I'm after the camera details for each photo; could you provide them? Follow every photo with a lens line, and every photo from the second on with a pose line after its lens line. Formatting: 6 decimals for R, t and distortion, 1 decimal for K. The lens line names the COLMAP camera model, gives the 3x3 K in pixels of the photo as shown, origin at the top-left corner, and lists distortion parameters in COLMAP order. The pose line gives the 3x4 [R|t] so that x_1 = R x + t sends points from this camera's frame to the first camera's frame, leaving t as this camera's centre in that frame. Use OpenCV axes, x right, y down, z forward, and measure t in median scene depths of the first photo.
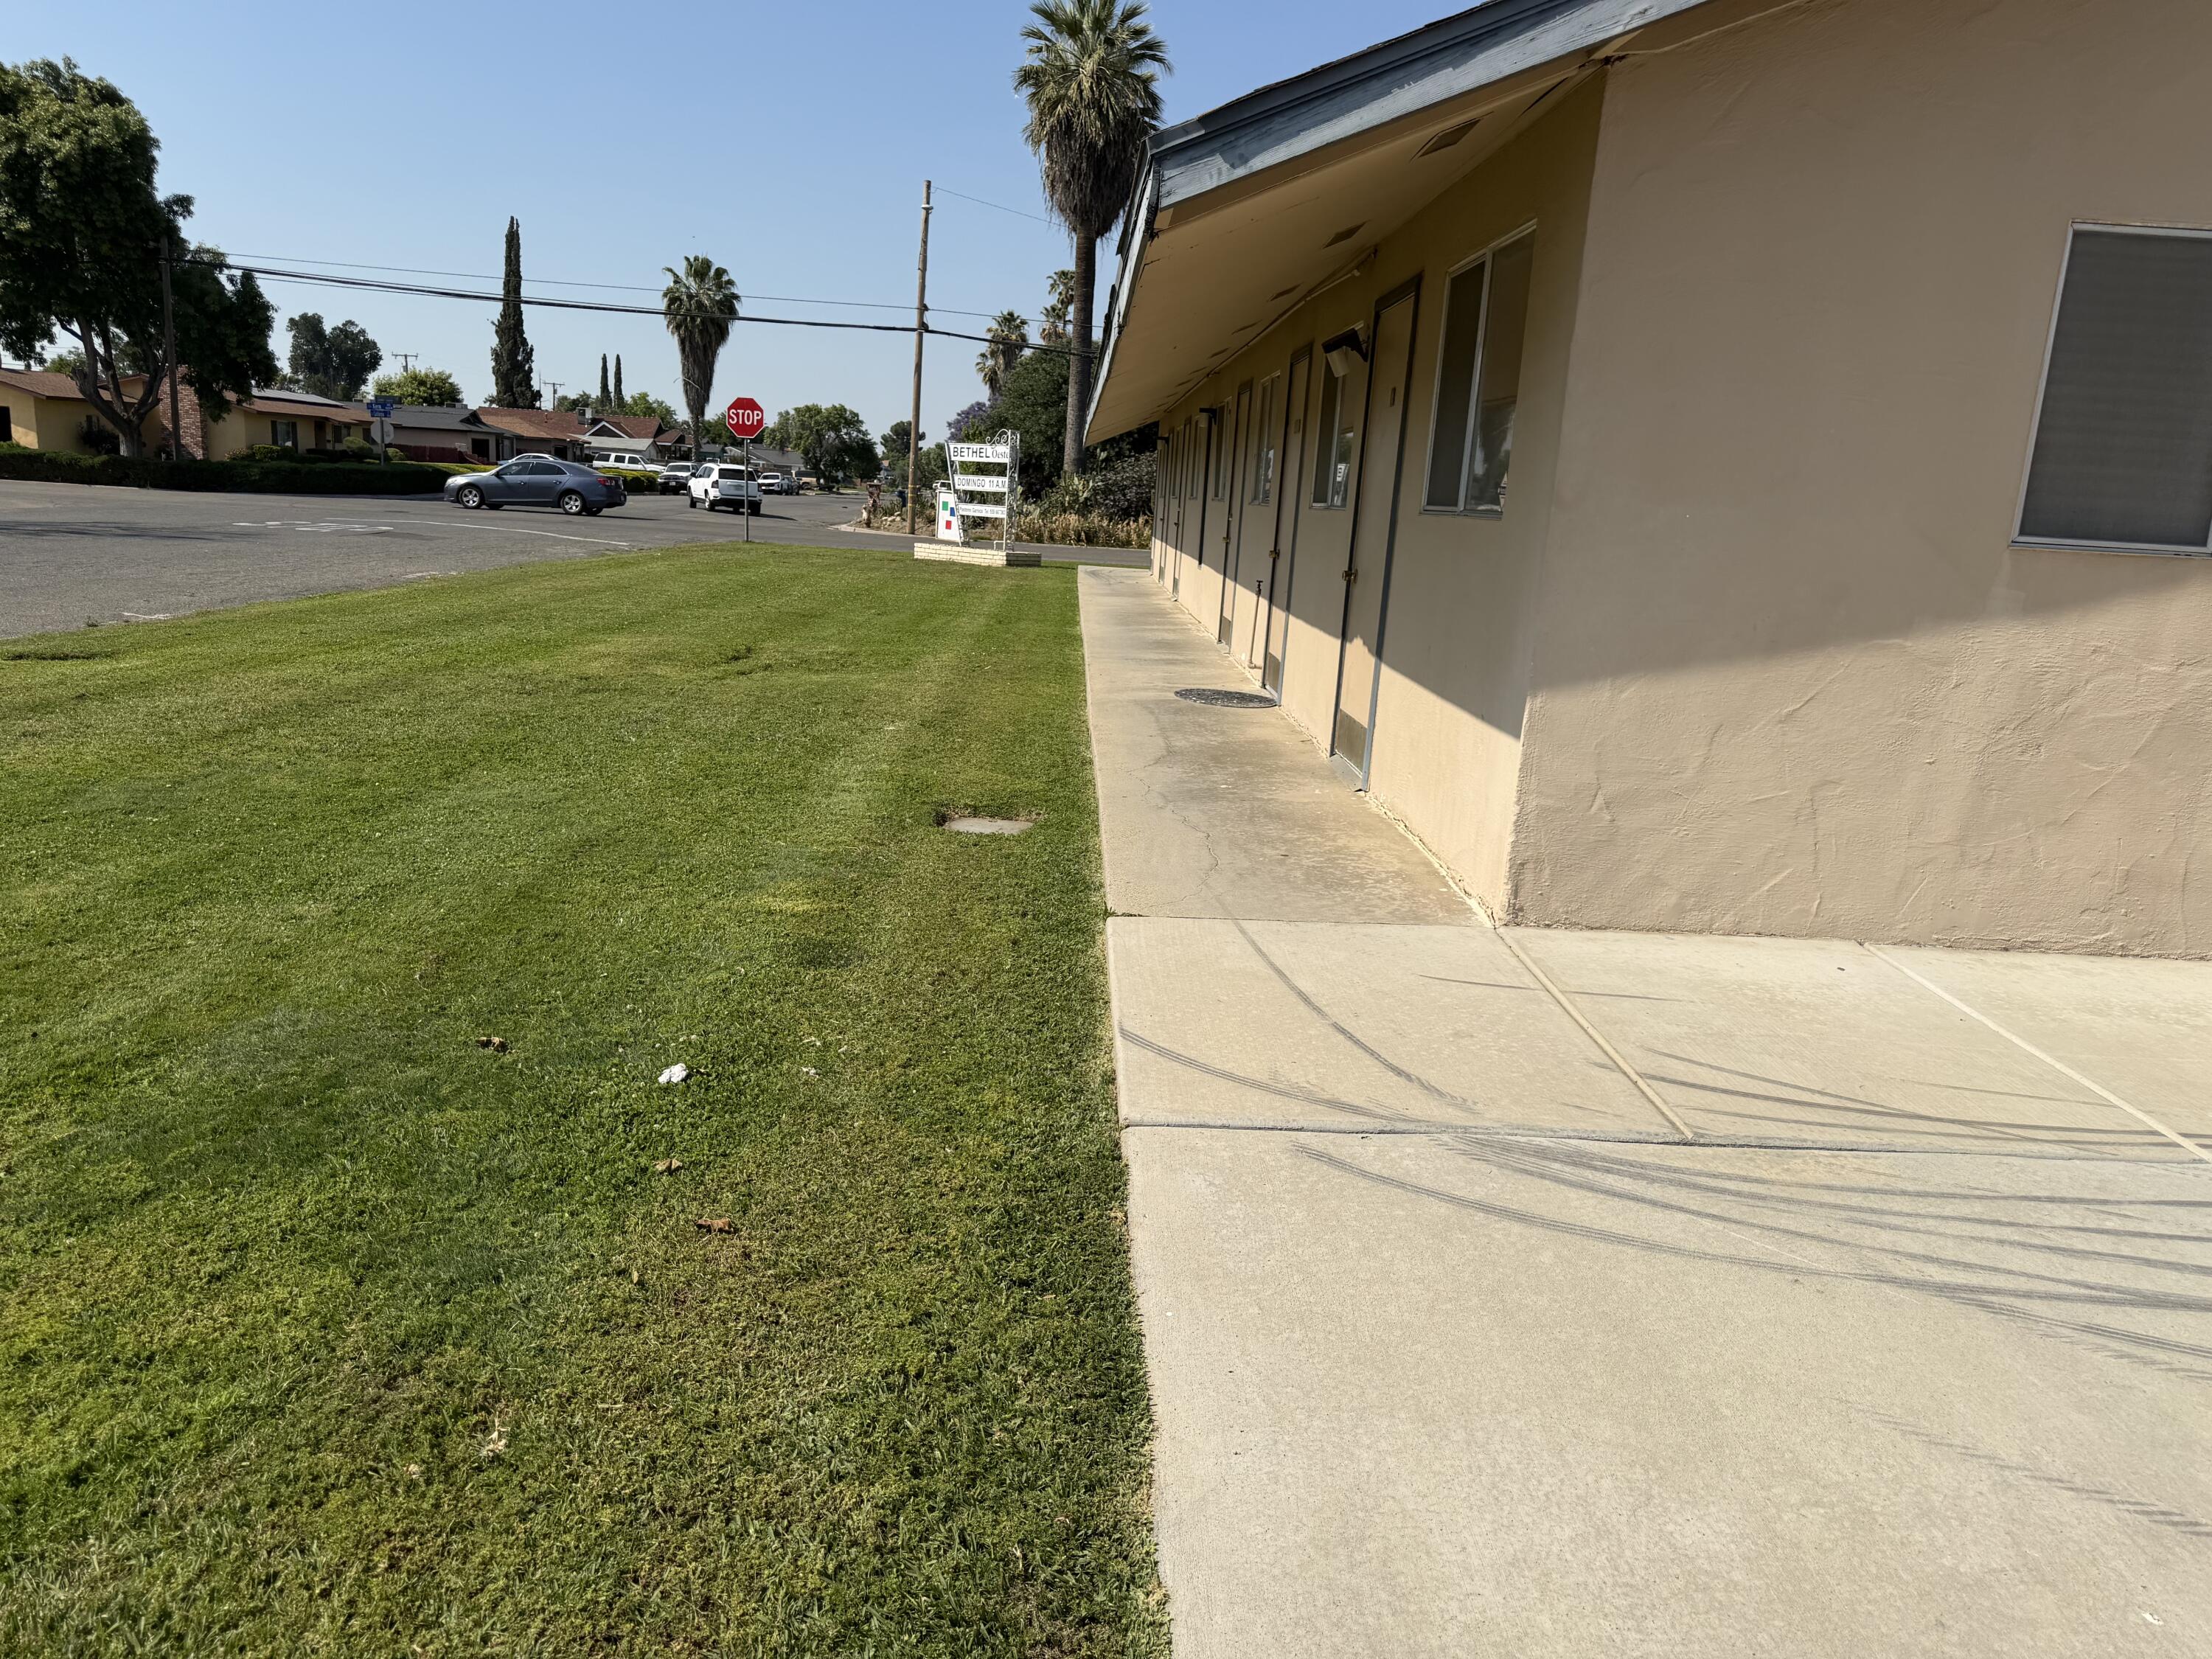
lens RADIAL K [[1560.8, 0, 1101.2], [0, 1560.8, 843.0], [0, 0, 1]] dist [0.046508, -0.046460]
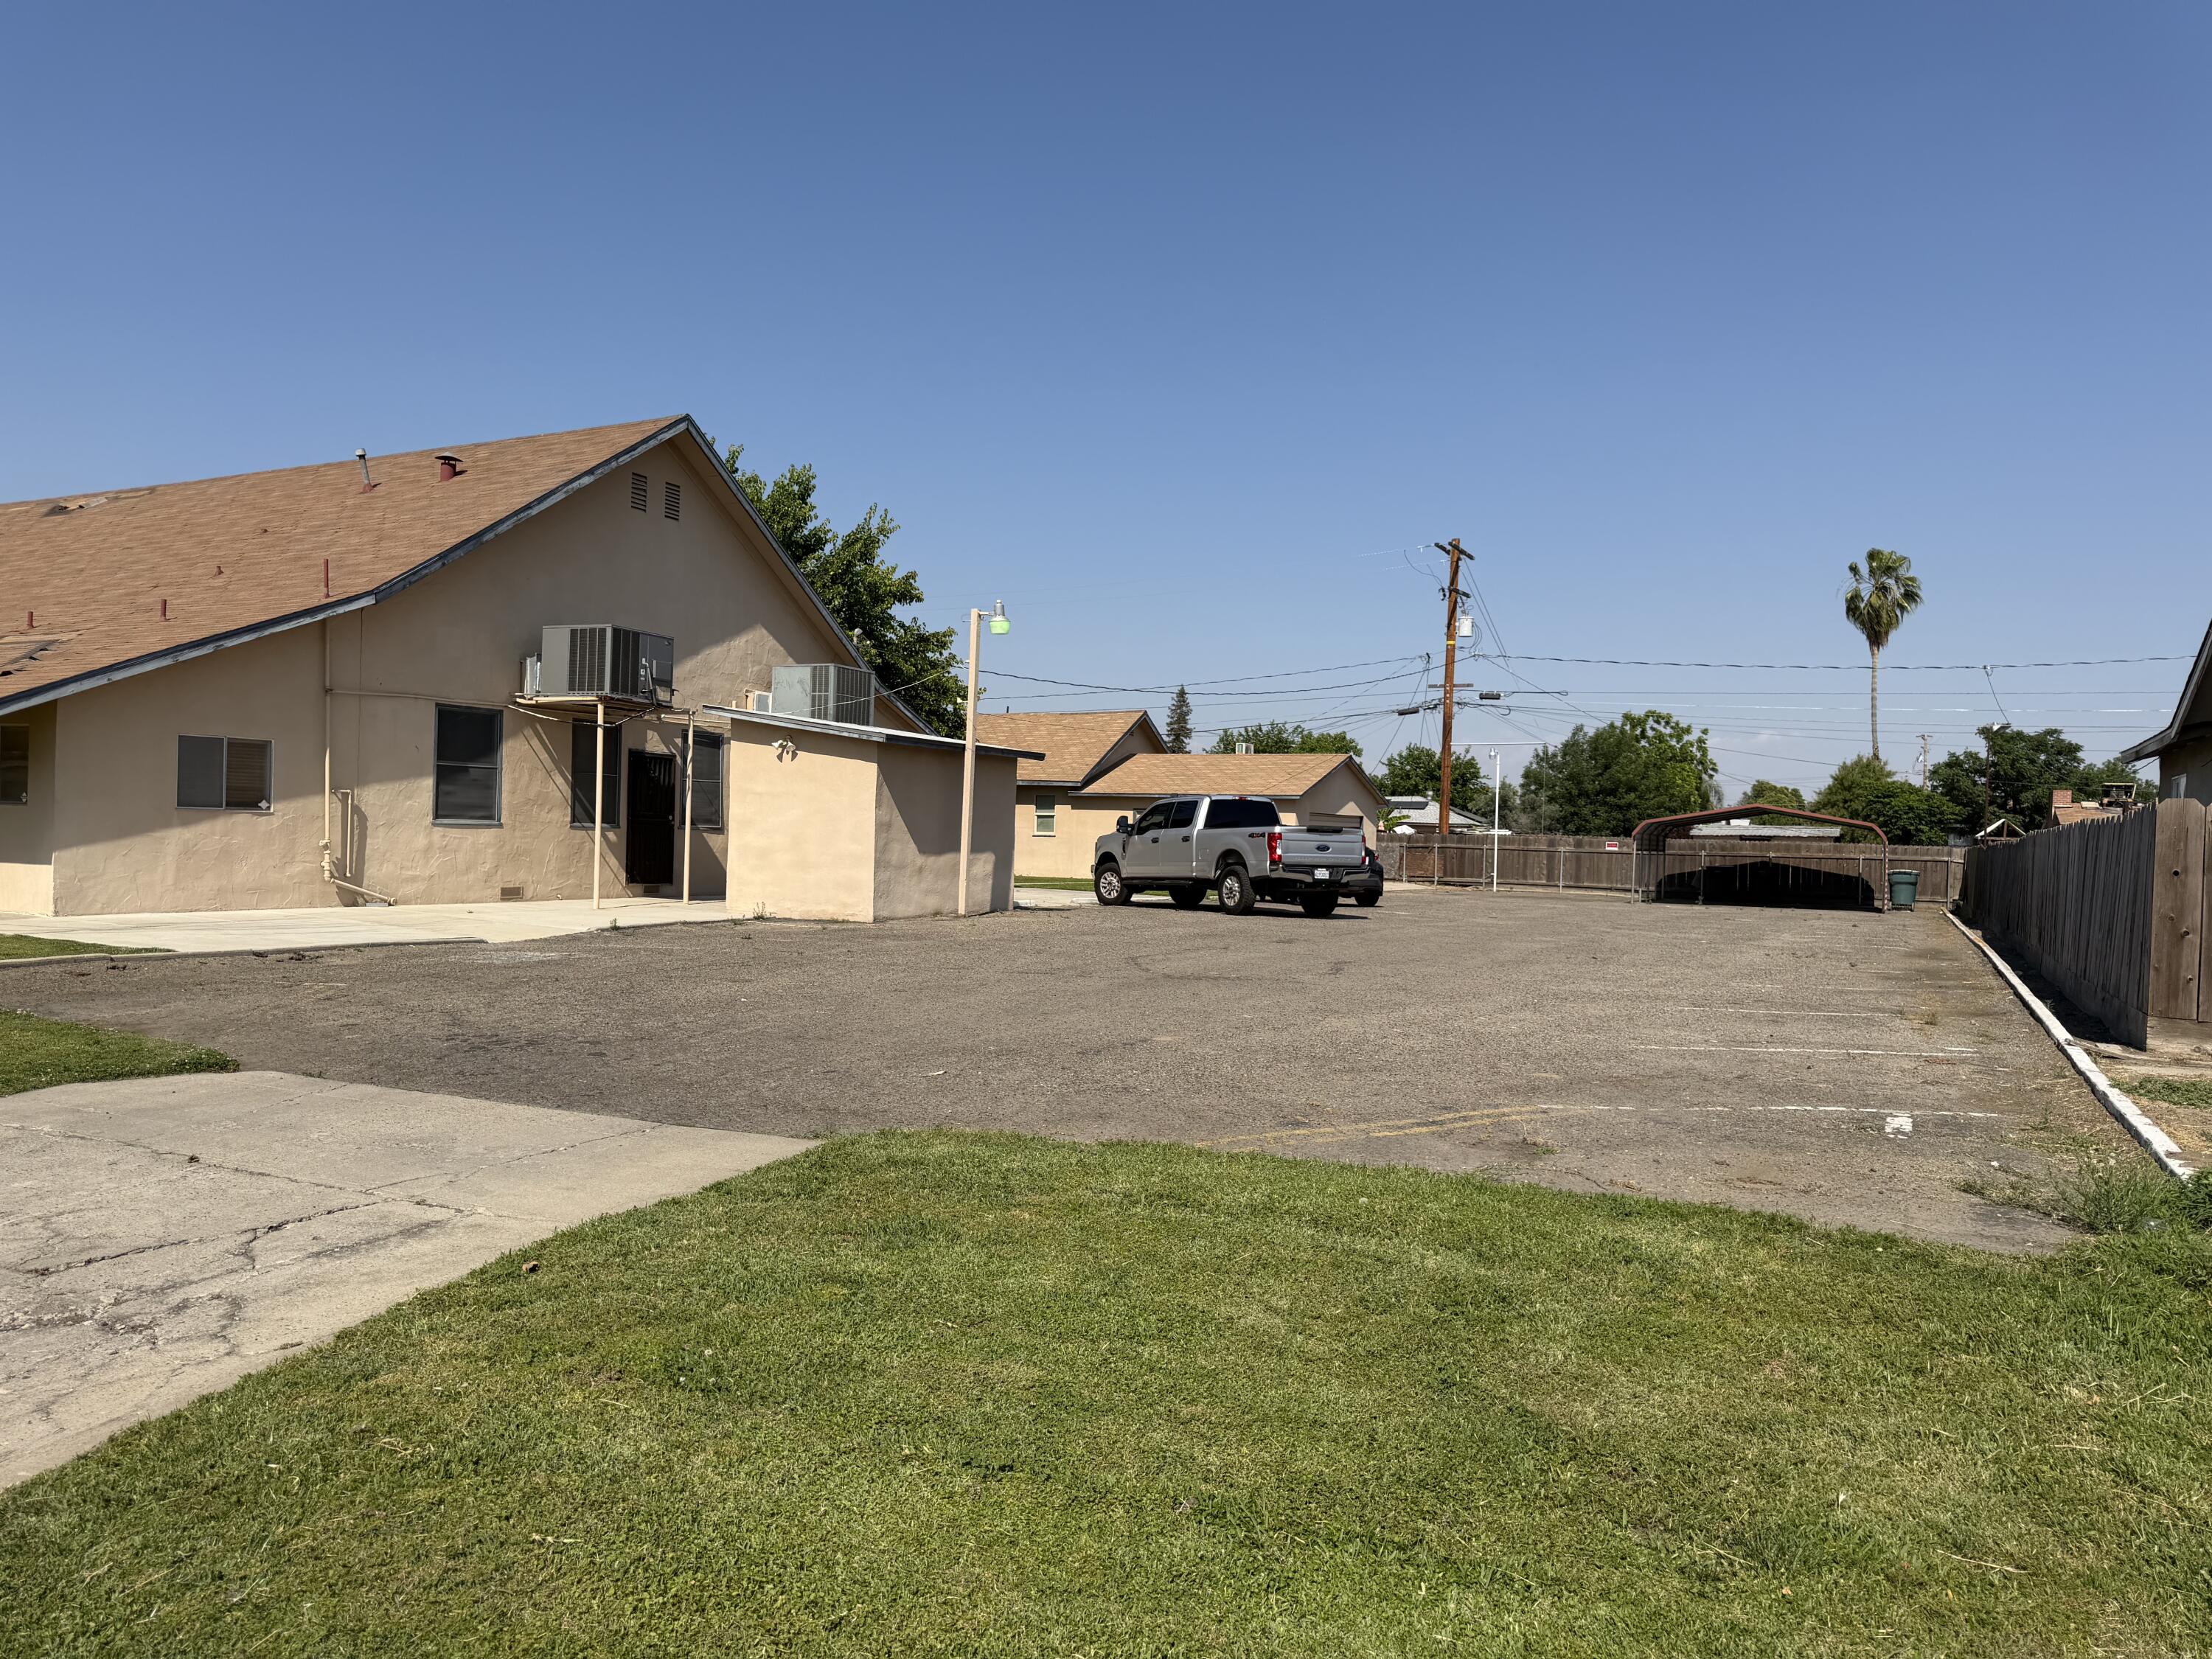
lens RADIAL K [[1560.8, 0, 1096.6], [0, 1560.8, 835.8], [0, 0, 1]] dist [0.046508, -0.046460]
pose [[0.475349, -0.046506, 0.878567, -2.276609], [0.193479, 0.979681, -0.052823, 0.673373], [-0.858259, 0.195094, 0.474689, -3.596660]]
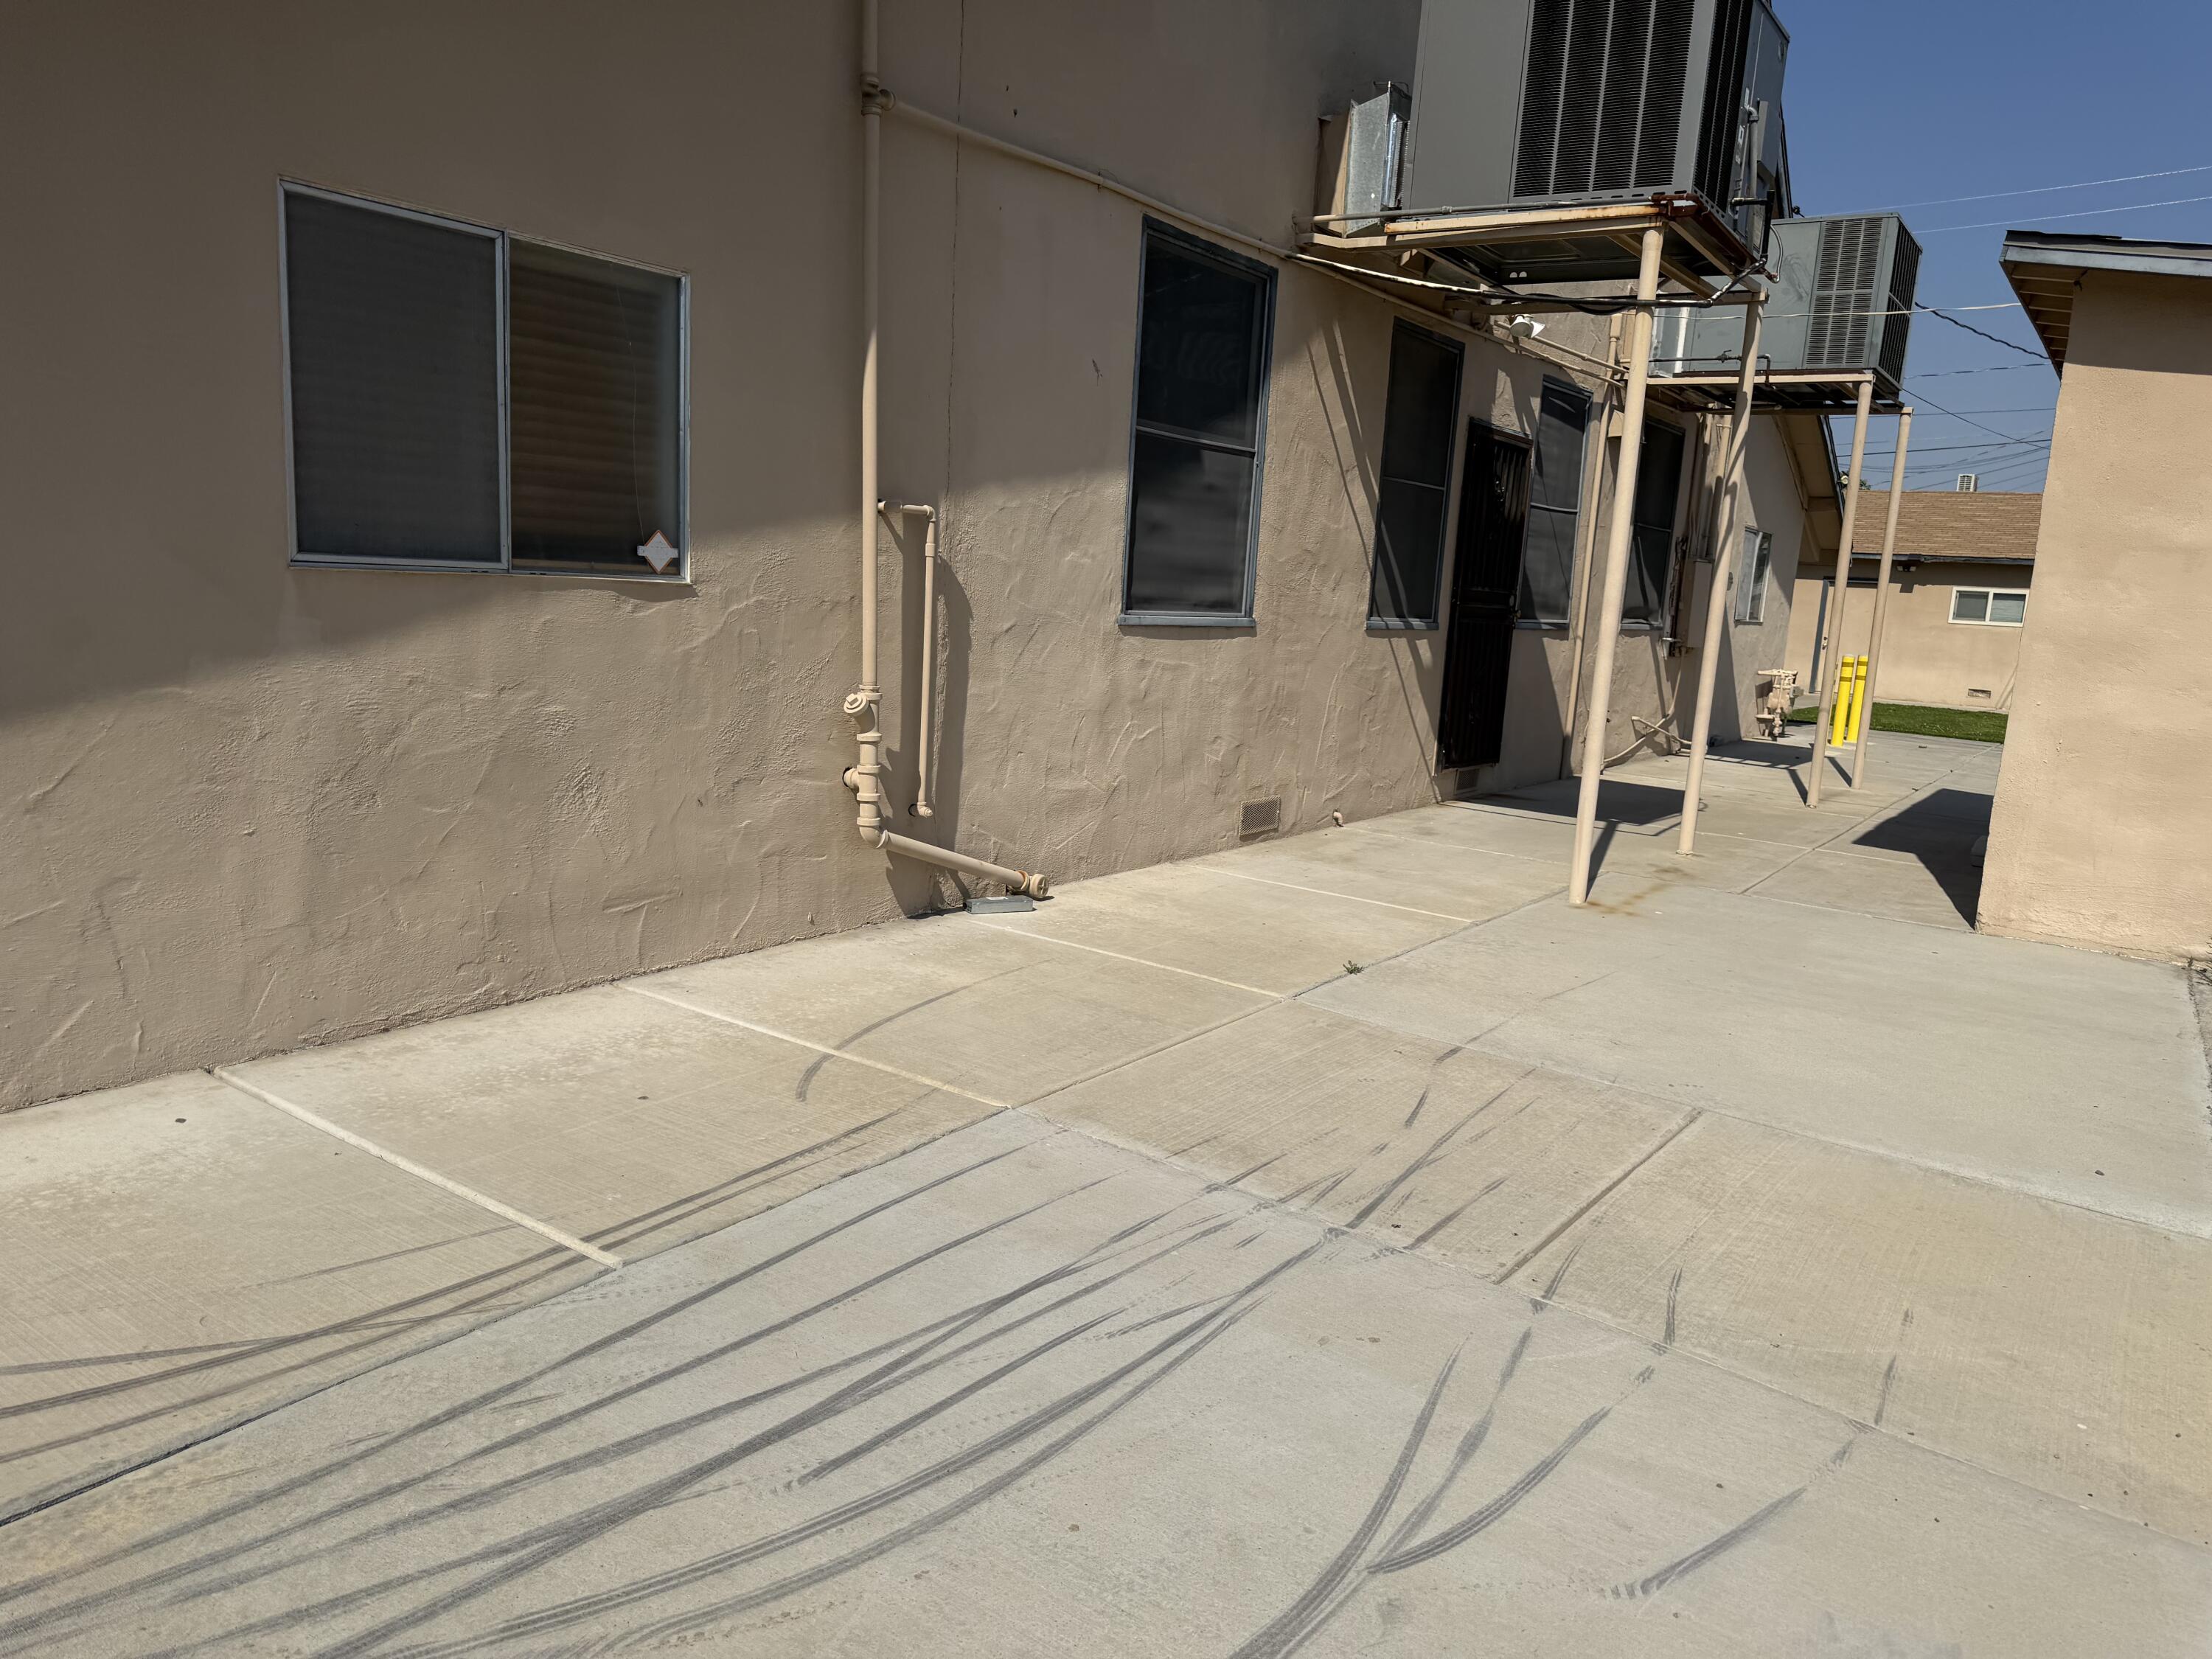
lens RADIAL K [[1560.8, 0, 1109.7], [0, 1560.8, 849.0], [0, 0, 1]] dist [0.046508, -0.046460]
pose [[0.587150, -0.163025, 0.792892, 0.180793], [0.156951, 0.983849, 0.086062, -0.055481], [-0.794117, 0.073913, 0.603254, 0.203717]]
